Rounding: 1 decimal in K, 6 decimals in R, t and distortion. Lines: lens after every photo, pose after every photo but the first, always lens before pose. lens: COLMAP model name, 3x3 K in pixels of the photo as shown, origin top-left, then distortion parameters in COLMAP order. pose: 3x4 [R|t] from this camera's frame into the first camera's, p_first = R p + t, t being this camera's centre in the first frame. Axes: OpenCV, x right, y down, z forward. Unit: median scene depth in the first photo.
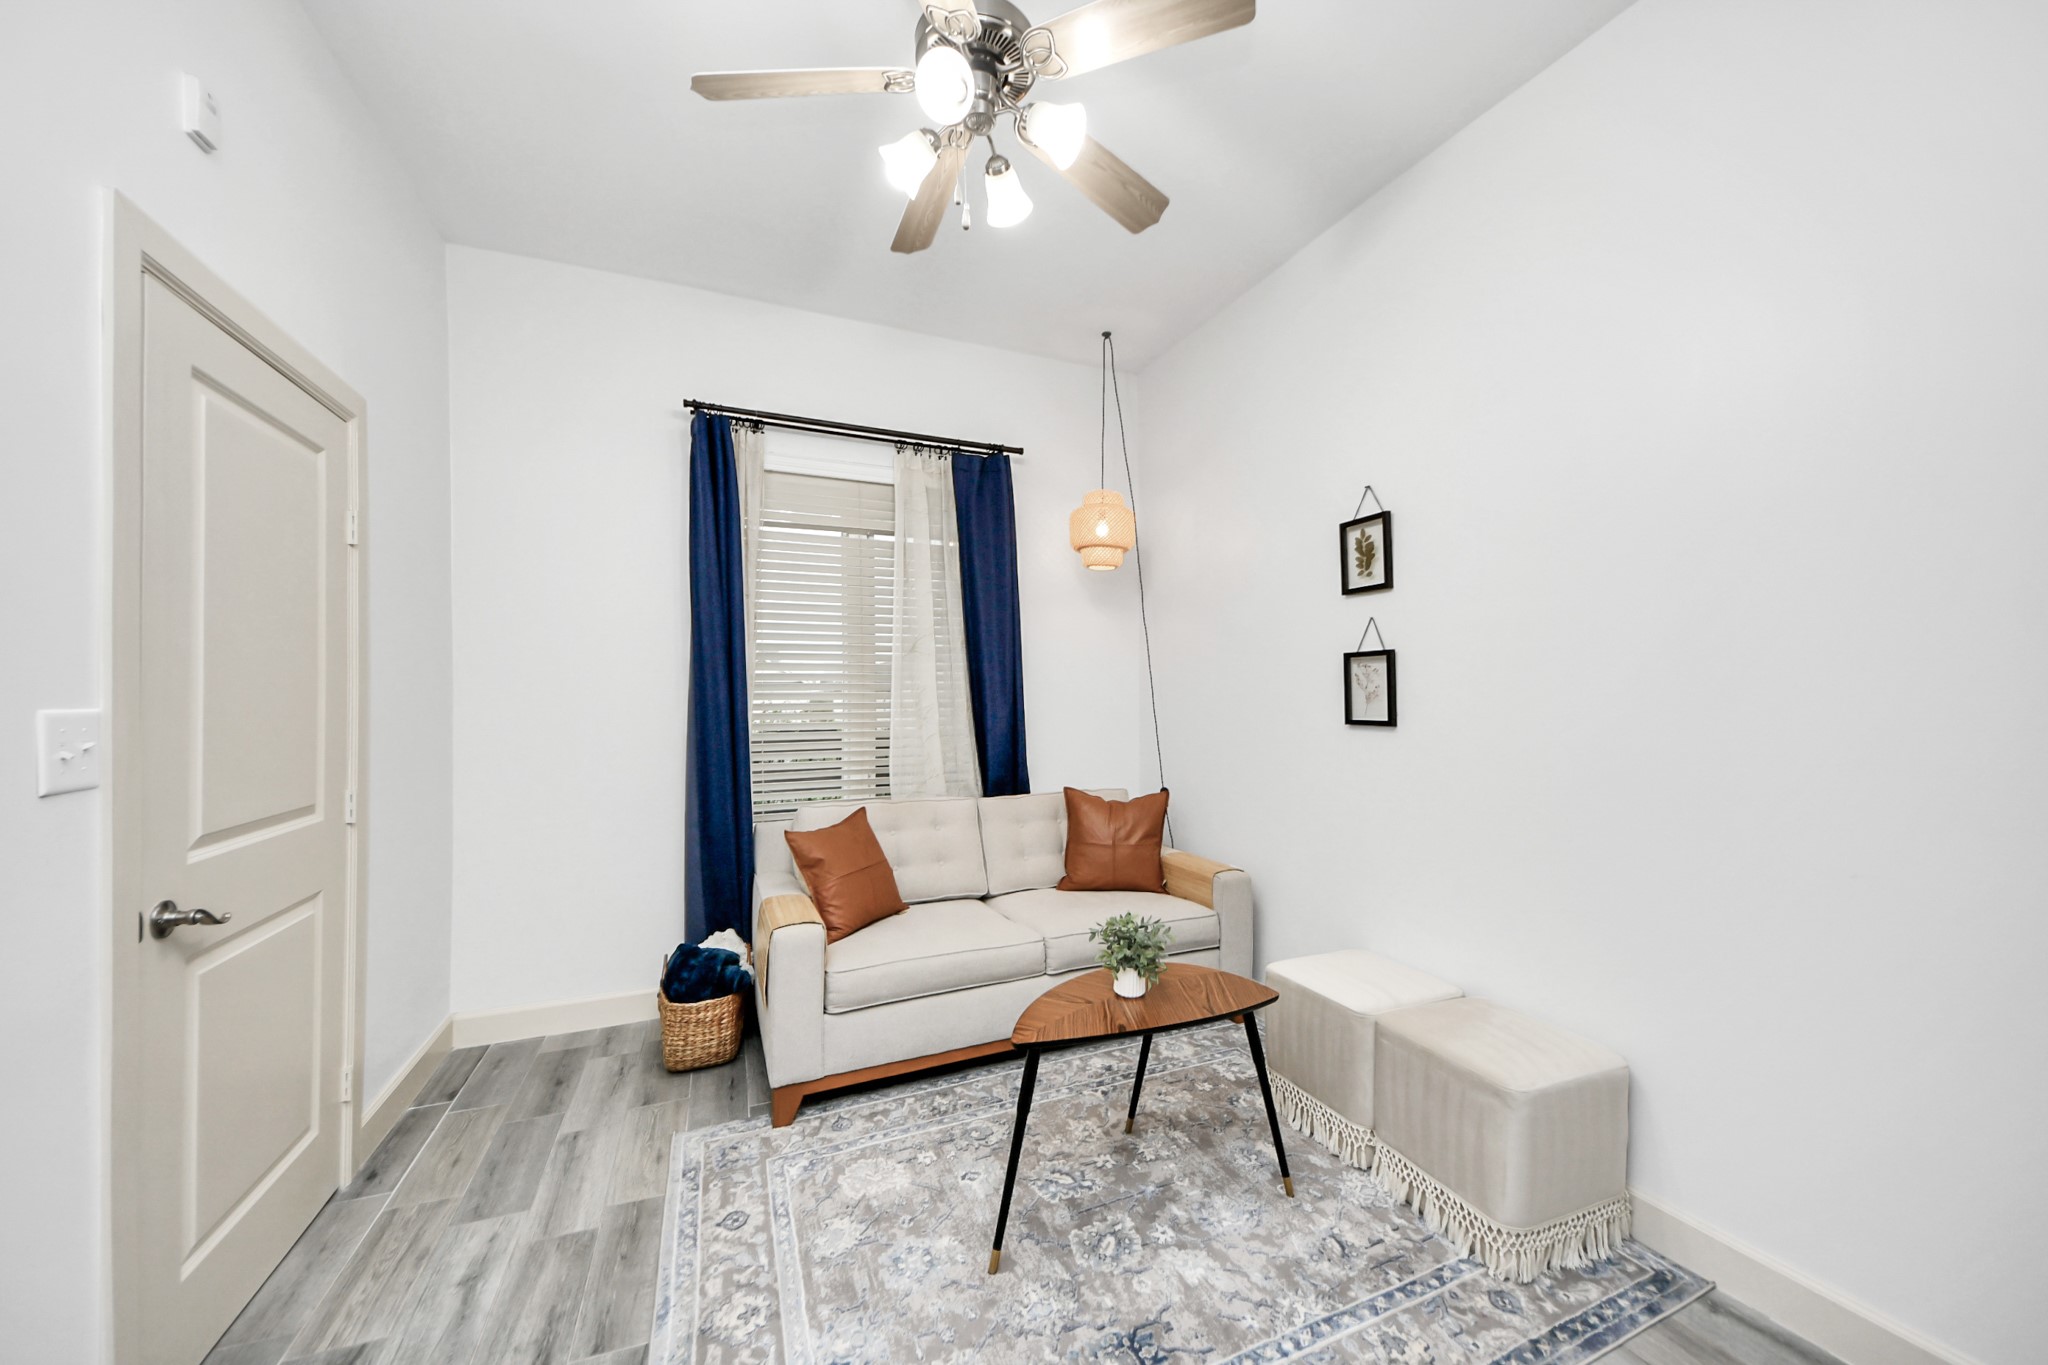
lens RADIAL K [[729.2, 0, 1022.3], [0, 729.2, 668.8], [0, 0, 1]] dist [0.023070, -0.018763]
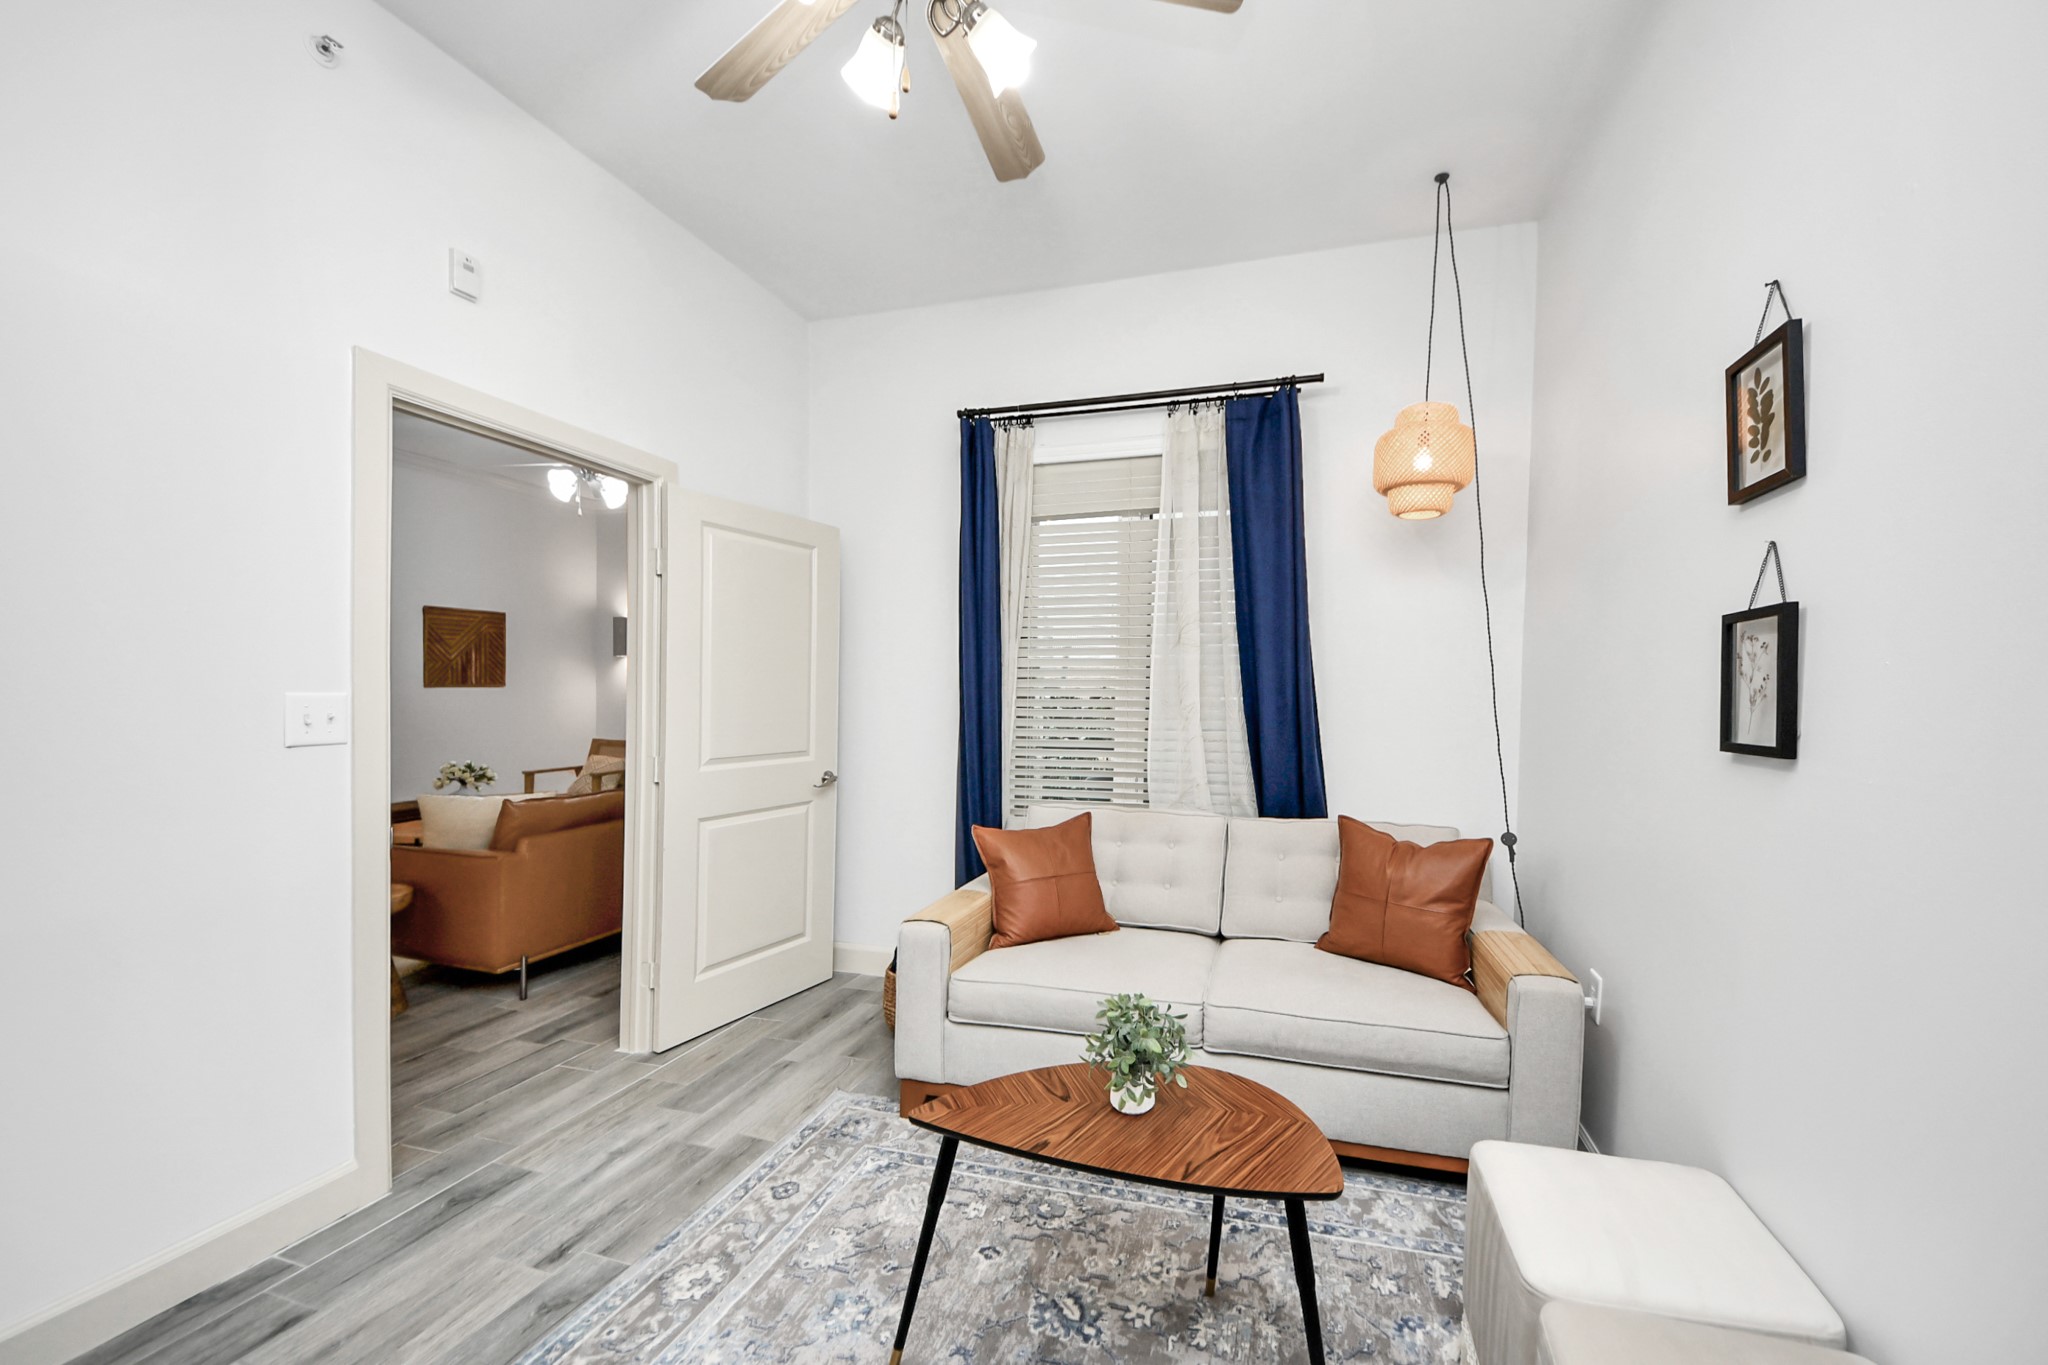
lens RADIAL K [[741.4, 0, 1040.8], [0, 741.4, 695.9], [0, 0, 1]] dist [0.024871, -0.017556]
pose [[0.794704, 0.006485, -0.606962, 0.305069], [0.019145, 0.999178, 0.035743, 0.006224], [0.606695, -0.040025, 0.793927, 0.222732]]
